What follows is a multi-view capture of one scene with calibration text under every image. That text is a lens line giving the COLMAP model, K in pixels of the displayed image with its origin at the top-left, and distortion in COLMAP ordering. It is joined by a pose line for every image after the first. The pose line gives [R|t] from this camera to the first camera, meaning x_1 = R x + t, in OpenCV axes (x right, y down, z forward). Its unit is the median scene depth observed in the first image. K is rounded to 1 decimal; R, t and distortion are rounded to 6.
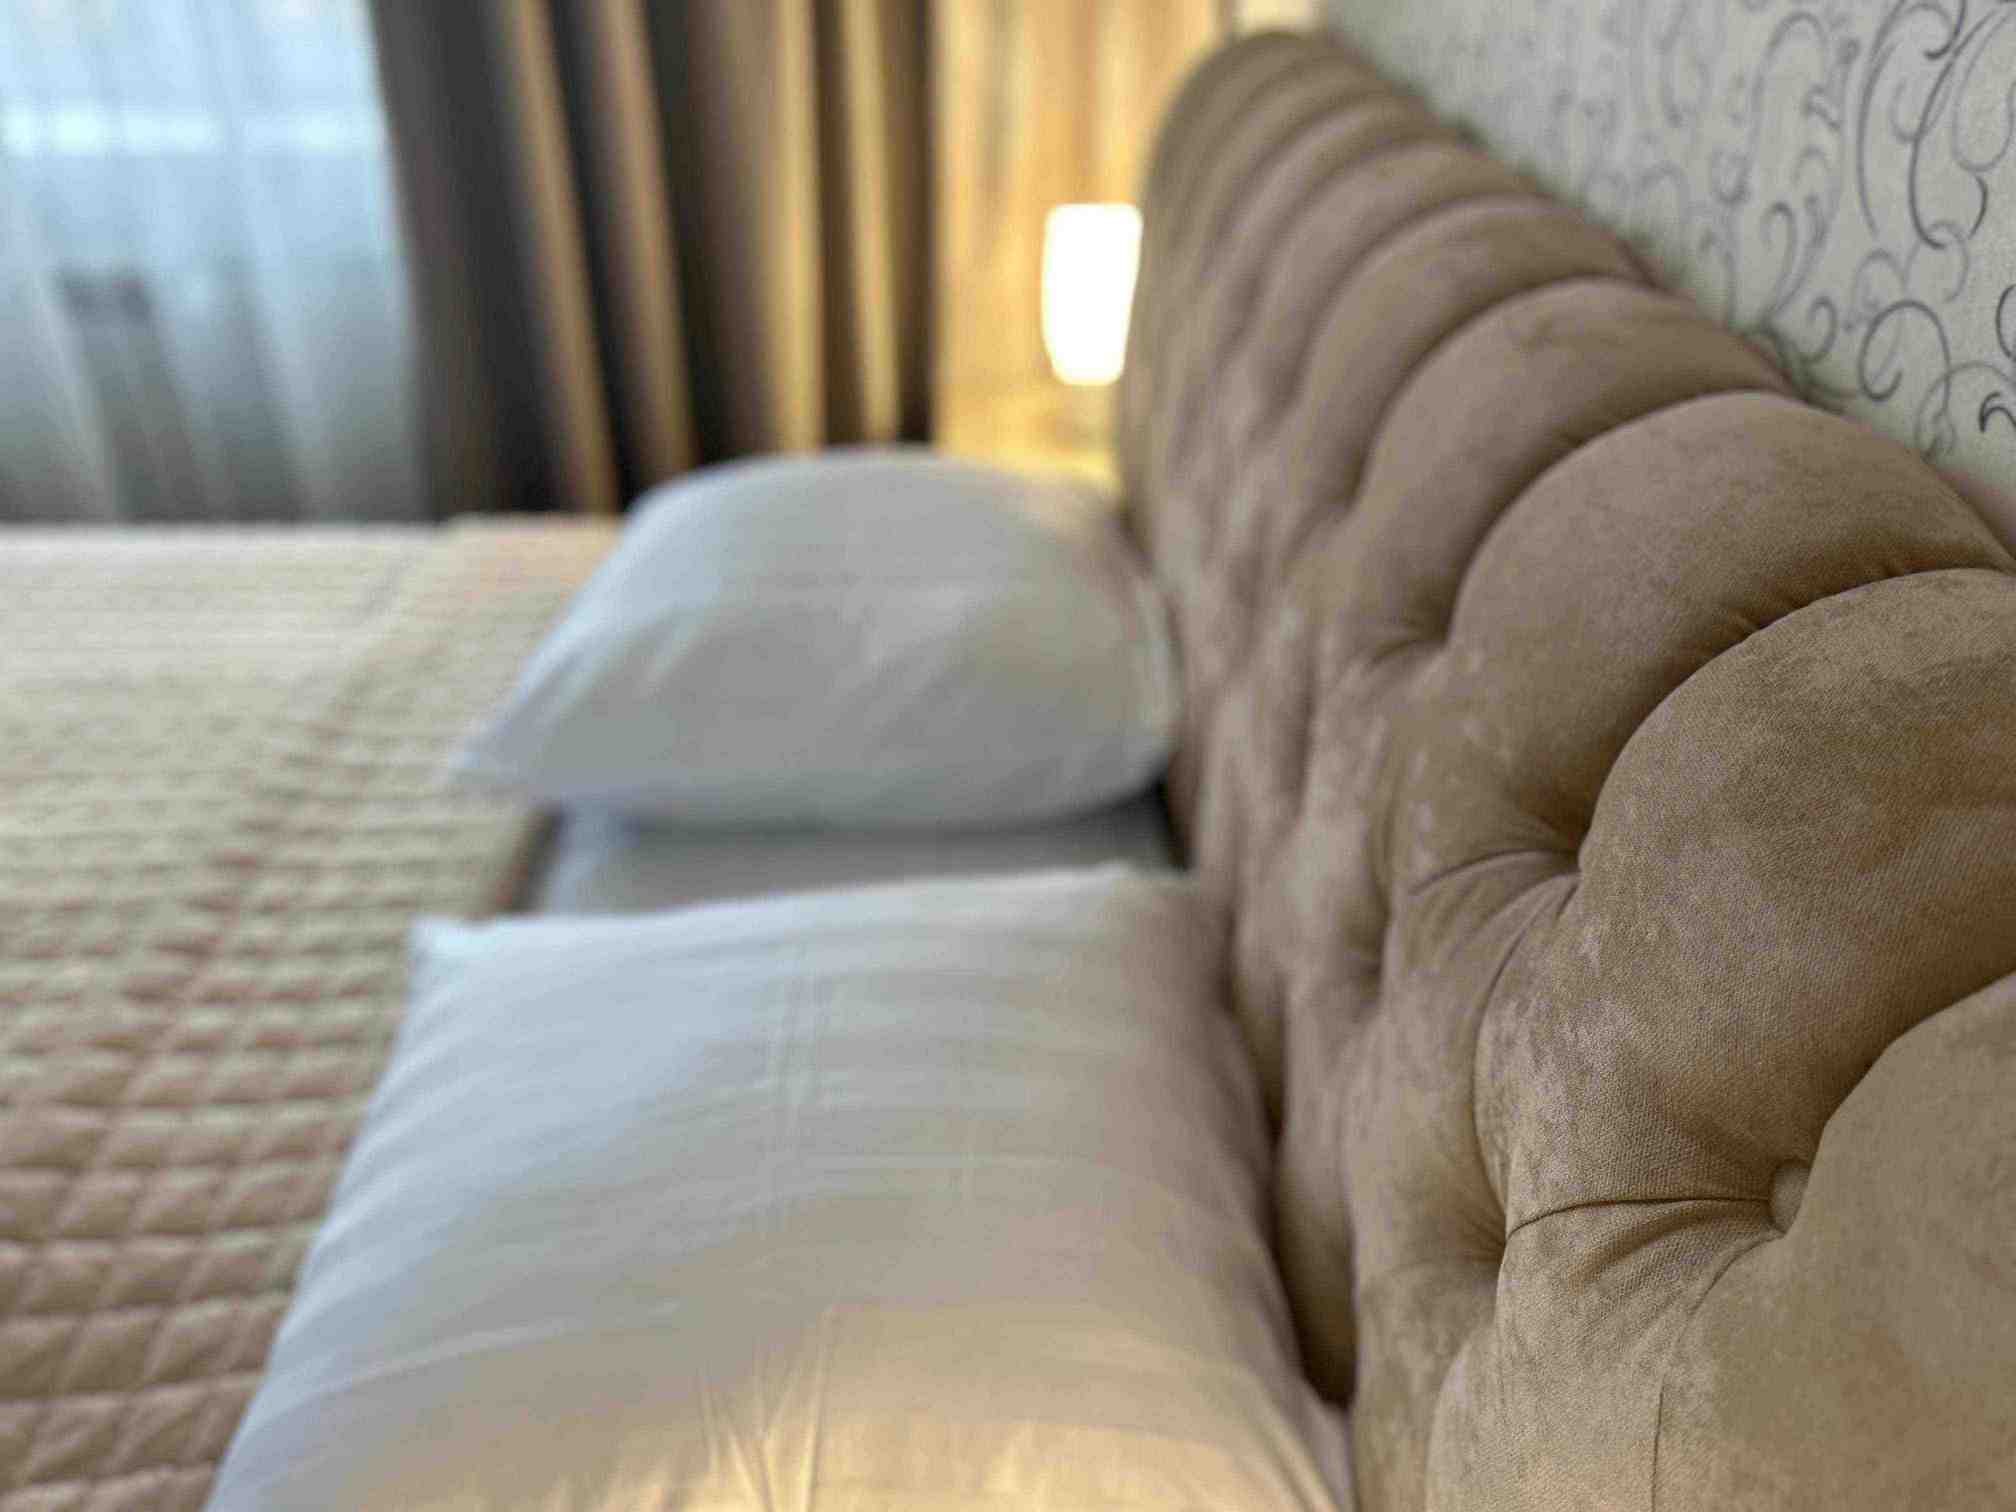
lens RADIAL K [[1523.1, 0, 1014.6], [0, 1523.1, 746.1], [0, 0, 1]] dist [0.016471, -0.011384]
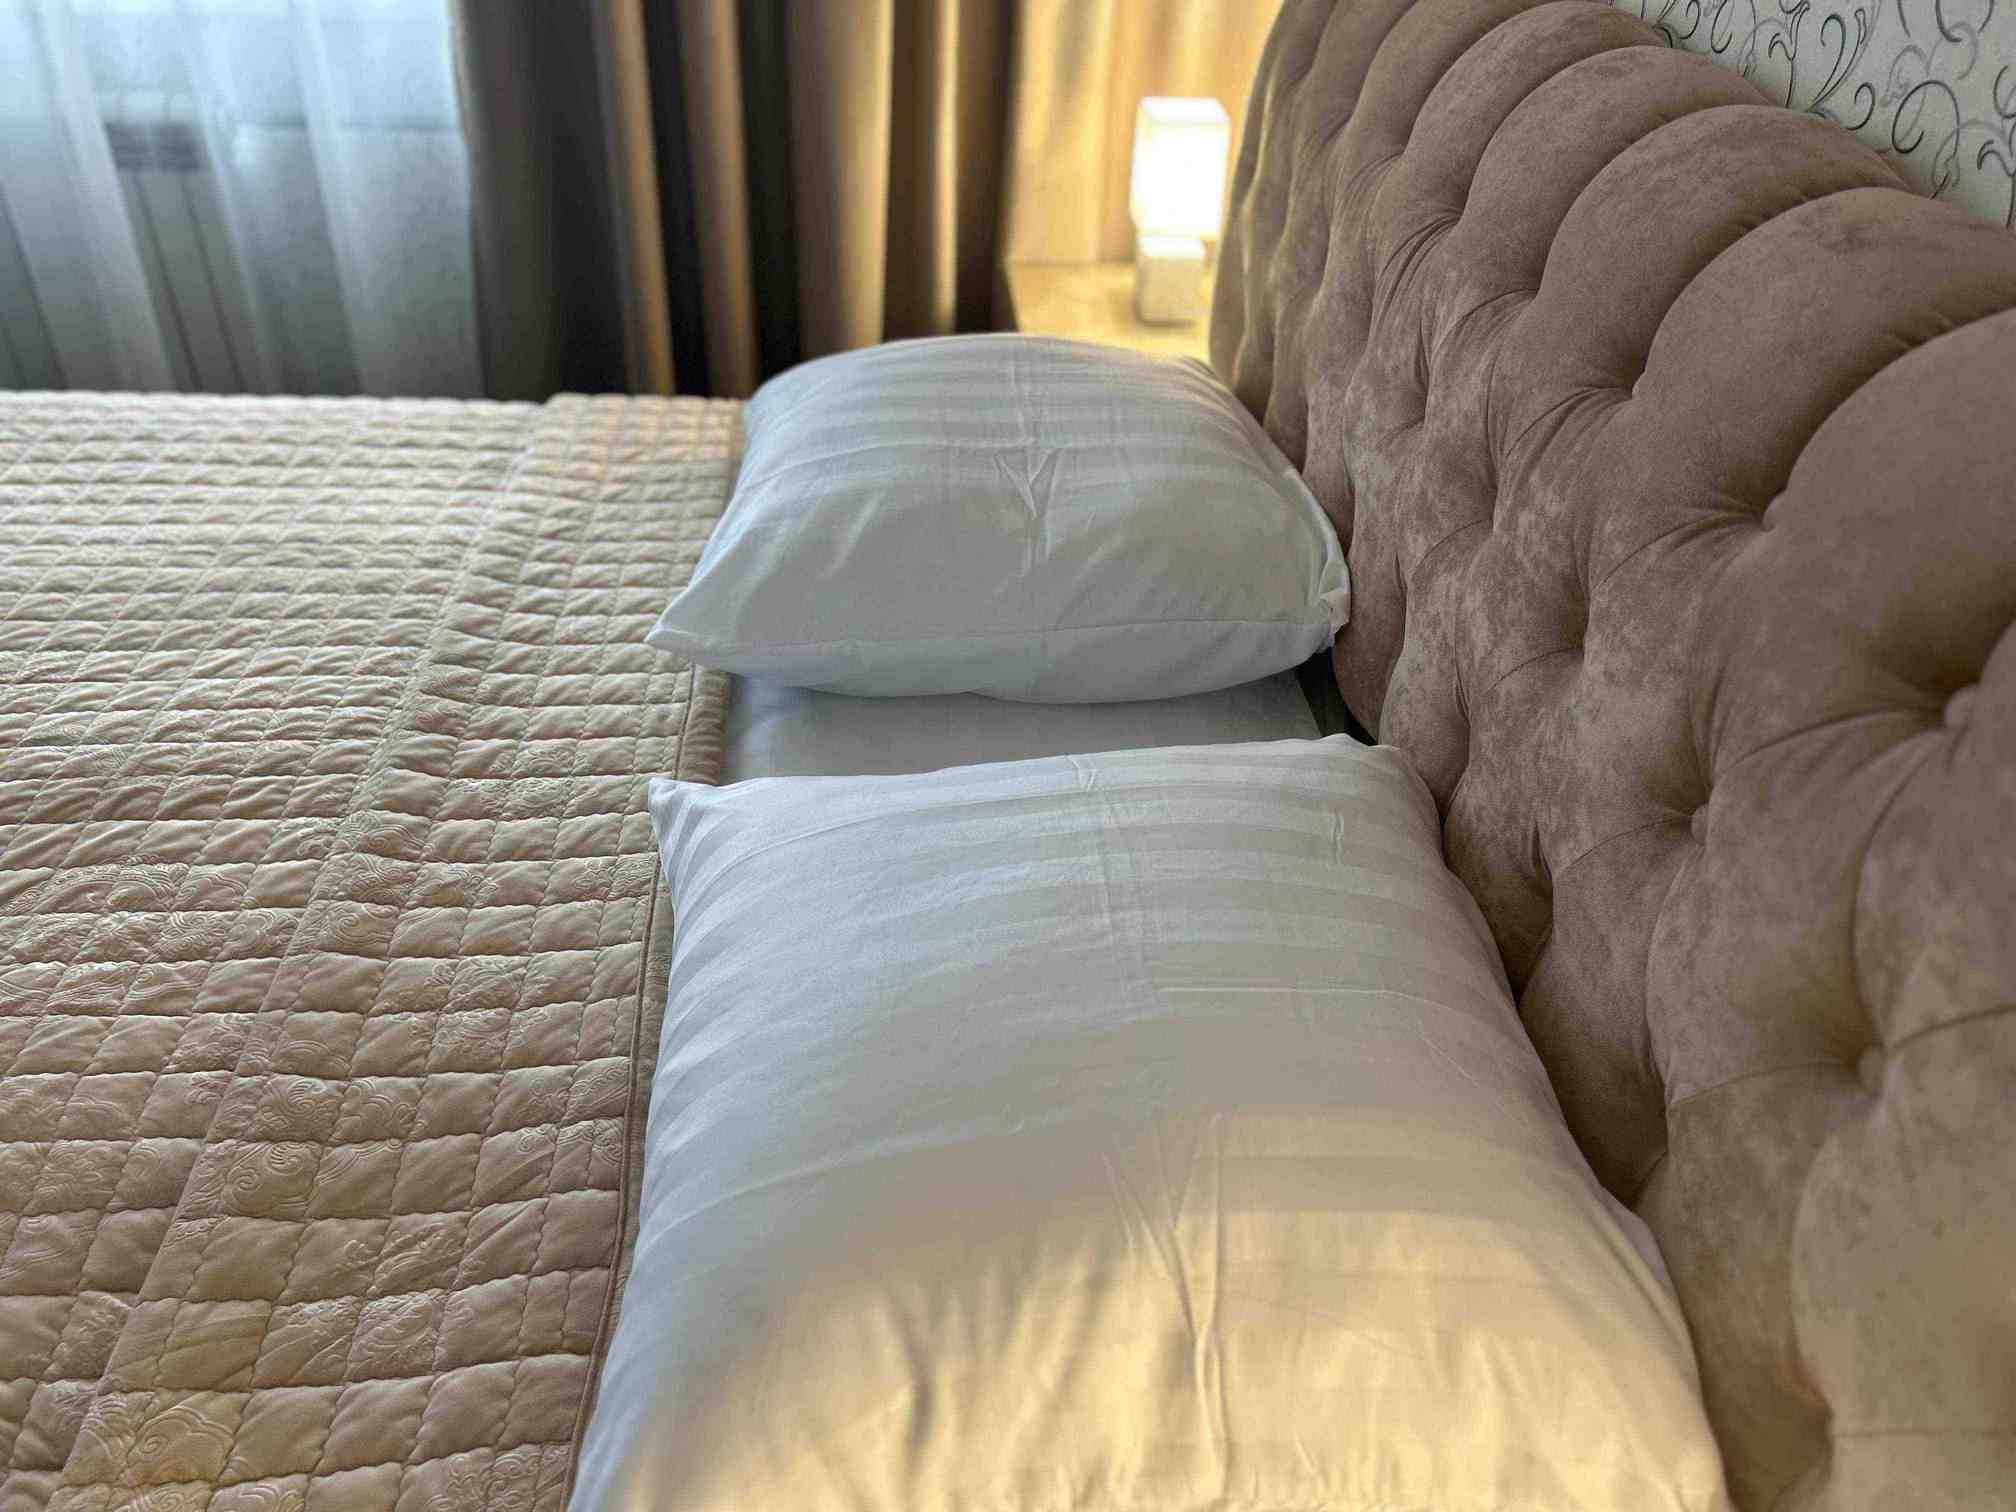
lens RADIAL K [[1523.1, 0, 999.6], [0, 1523.1, 754.6], [0, 0, 1]] dist [0.016471, -0.011384]
pose [[0.998436, 0.012083, 0.054591, -0.281299], [-0.016186, 0.997025, 0.075363, 0.020207], [-0.053518, -0.076129, 0.995661, -0.063930]]
